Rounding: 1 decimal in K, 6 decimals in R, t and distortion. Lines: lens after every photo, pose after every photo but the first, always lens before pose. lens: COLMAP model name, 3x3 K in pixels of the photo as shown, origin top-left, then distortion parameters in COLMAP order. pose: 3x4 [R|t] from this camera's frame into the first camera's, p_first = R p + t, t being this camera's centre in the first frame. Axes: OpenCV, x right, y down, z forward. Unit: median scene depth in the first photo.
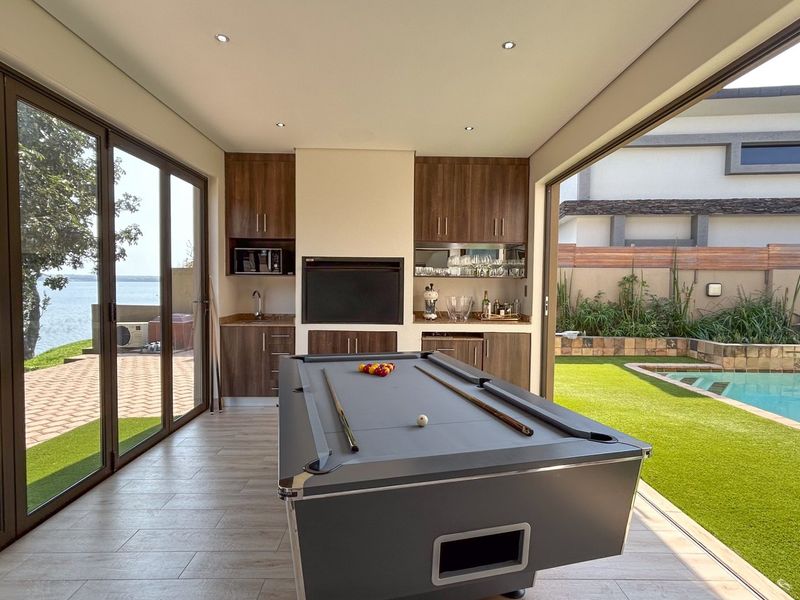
lens RADIAL K [[396.9, 0, 398.7], [0, 396.9, 298.2], [0, 0, 1]] dist [-0.068190, 0.015363]
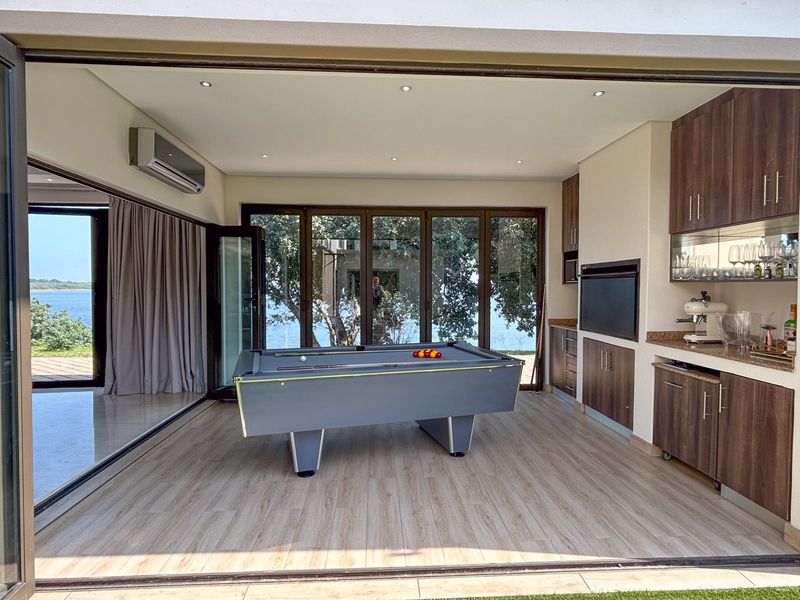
lens RADIAL K [[396.9, 0, 398.7], [0, 396.9, 298.2], [0, 0, 1]] dist [-0.068190, 0.015363]
pose [[0.082703, 0.017823, -0.996415, 0.737130], [-0.042847, 0.998979, 0.014313, -0.012543], [0.995653, 0.041510, 0.083382, 0.441953]]
